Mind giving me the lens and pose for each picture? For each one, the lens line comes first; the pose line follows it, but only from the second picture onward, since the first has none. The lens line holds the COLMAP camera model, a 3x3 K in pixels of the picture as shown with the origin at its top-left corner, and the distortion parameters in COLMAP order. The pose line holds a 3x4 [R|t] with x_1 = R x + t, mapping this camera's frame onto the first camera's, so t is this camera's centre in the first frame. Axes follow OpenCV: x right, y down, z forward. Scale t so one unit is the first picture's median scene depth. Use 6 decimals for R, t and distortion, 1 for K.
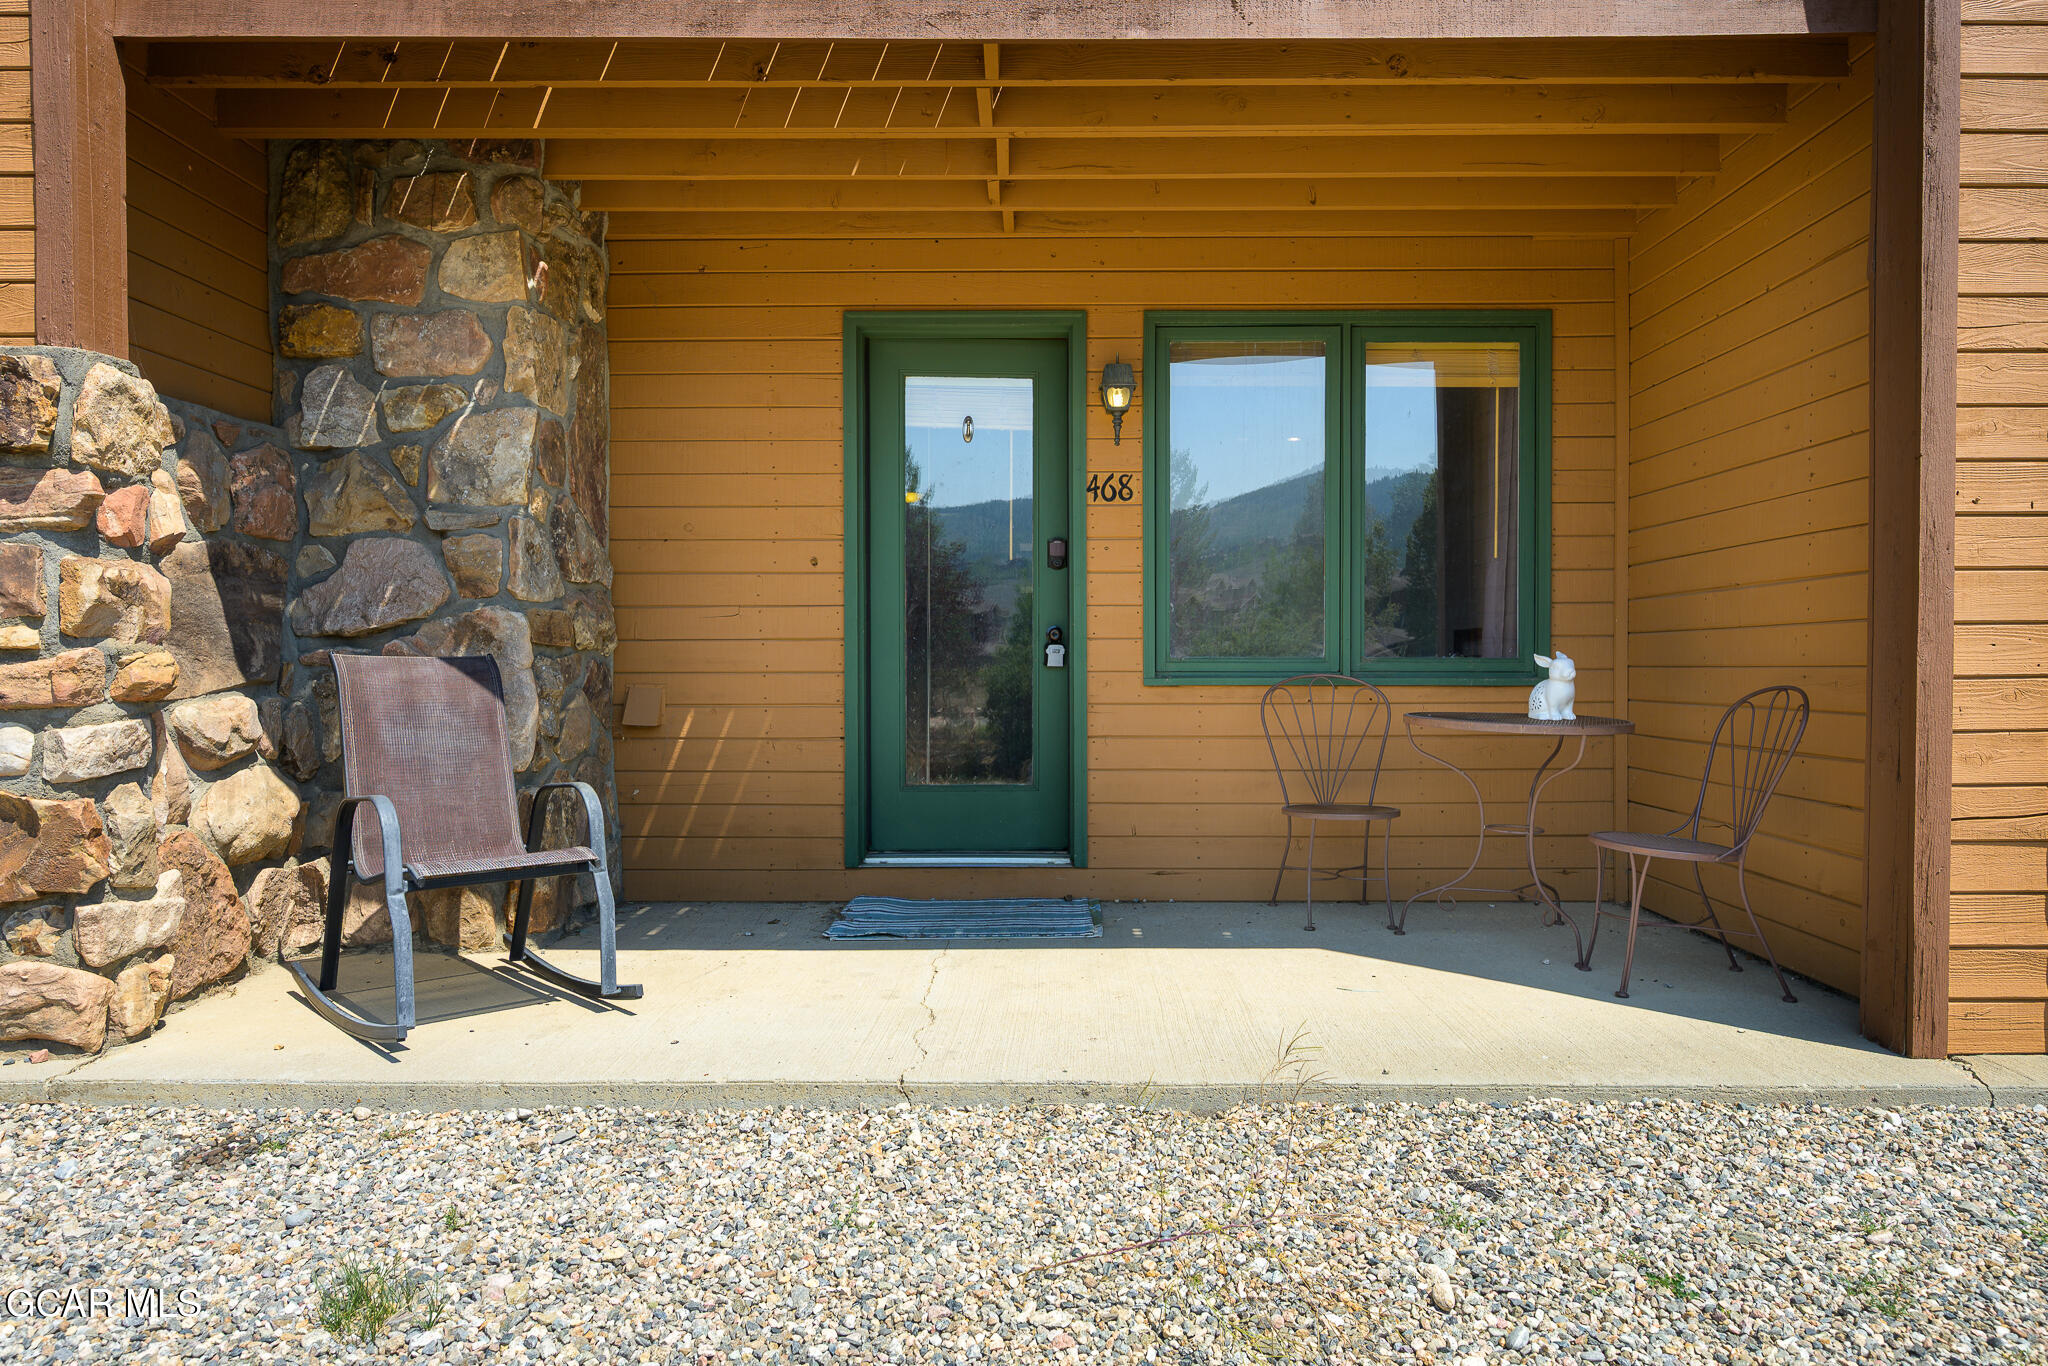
lens RADIAL K [[1346.4, 0, 1111.3], [0, 1346.4, 690.3], [0, 0, 1]] dist [-0.001957, -0.000282]
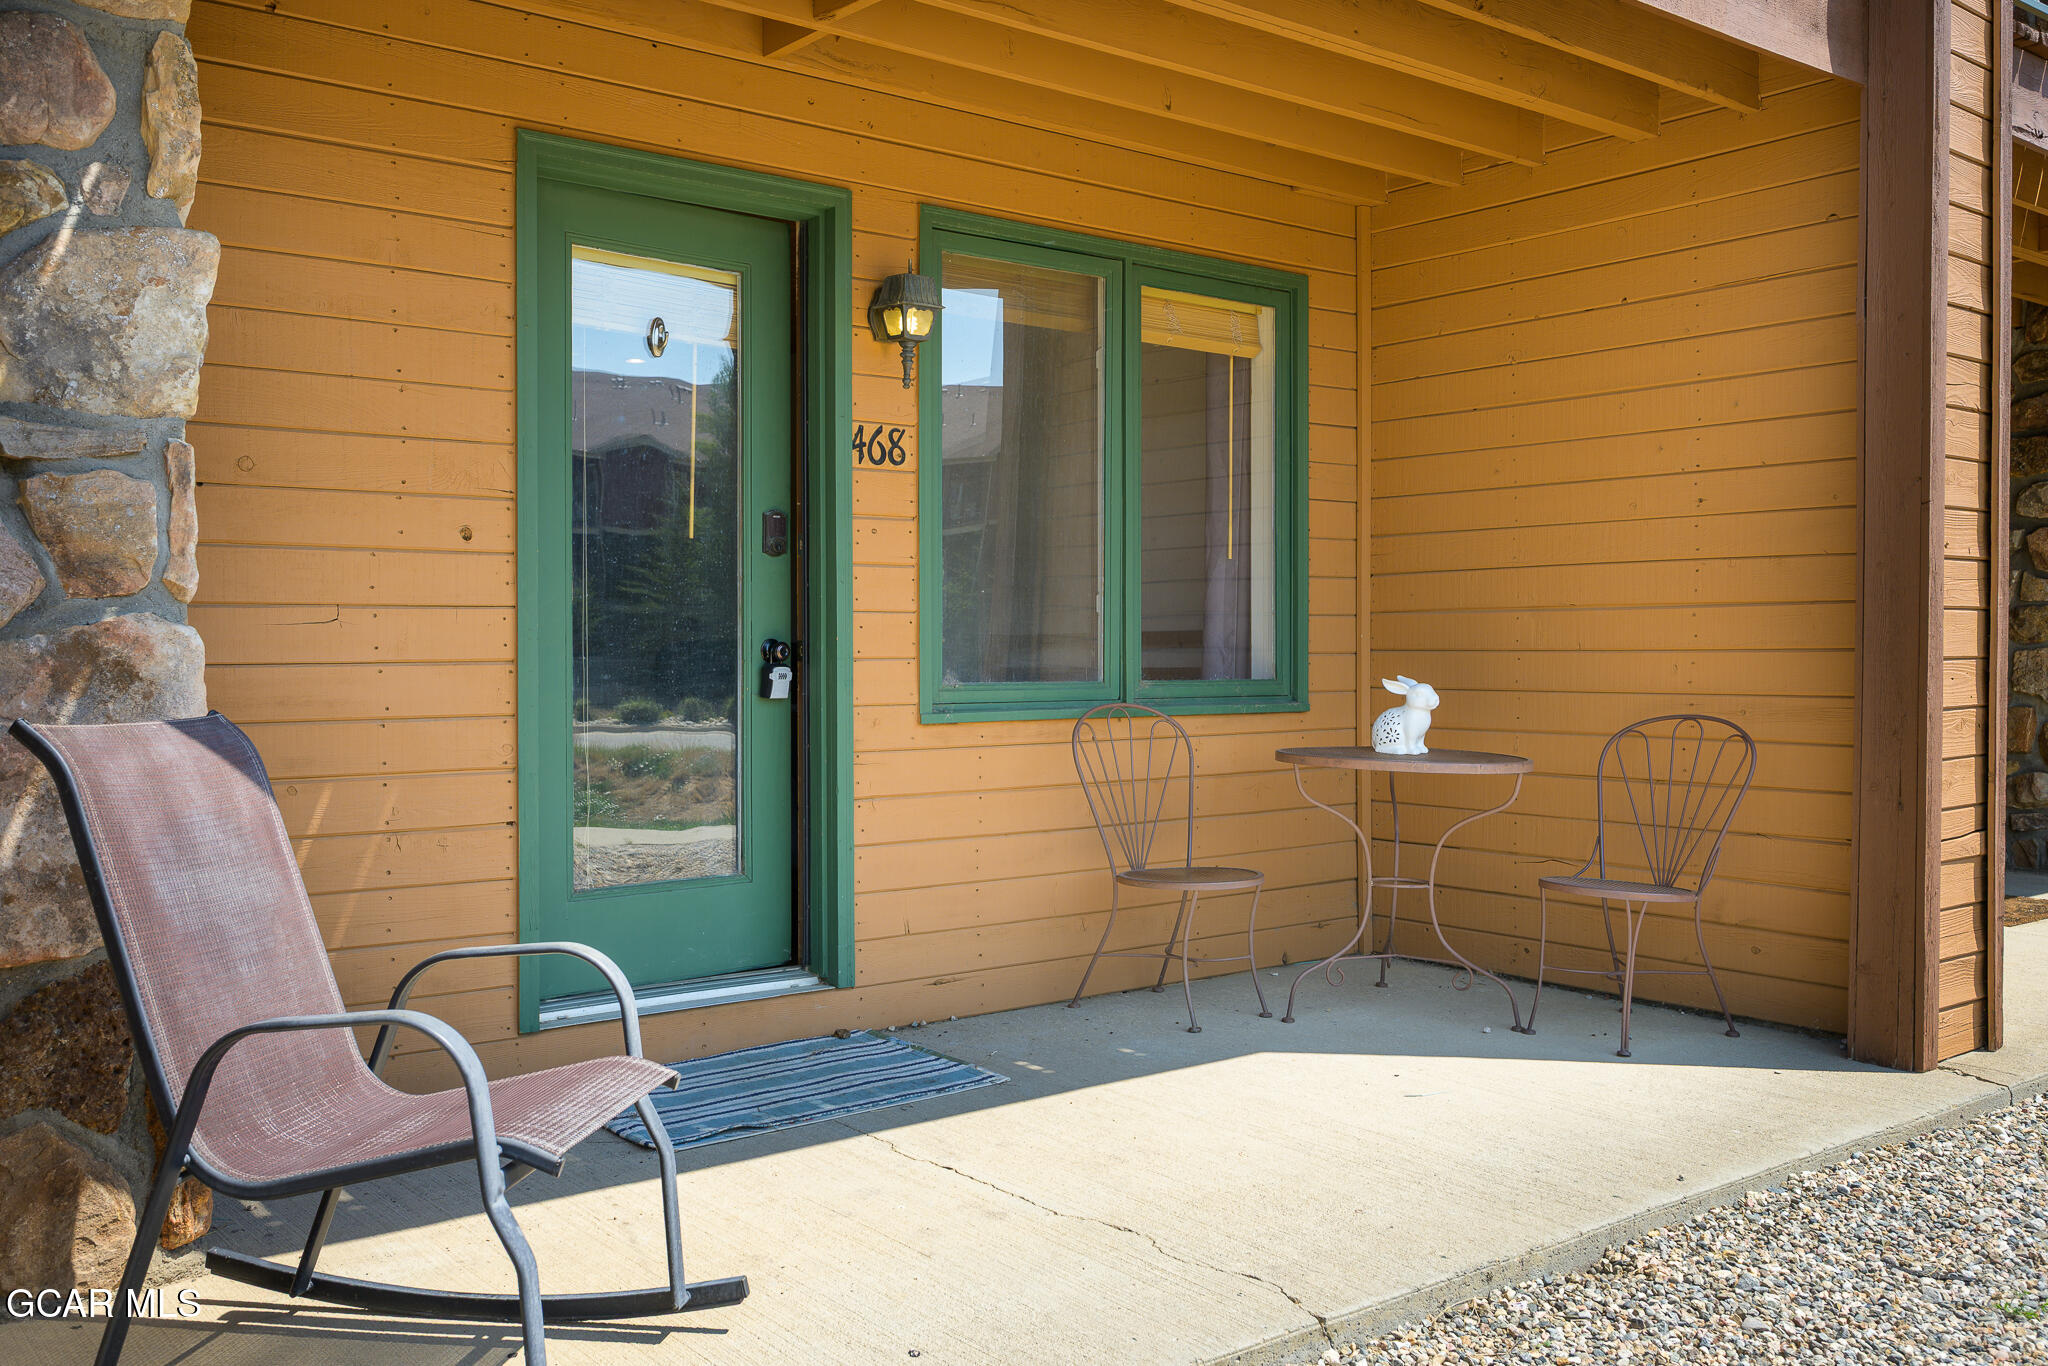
lens RADIAL K [[1758.5, 0, 1034.5], [0, 1758.5, 678.2], [0, 0, 1]] dist [-0.006694, -0.004318]
pose [[0.782639, -0.011493, 0.622370, -0.515980], [0.011437, 0.999926, 0.004083, -0.031399], [-0.622371, 0.003923, 0.782713, 0.228844]]
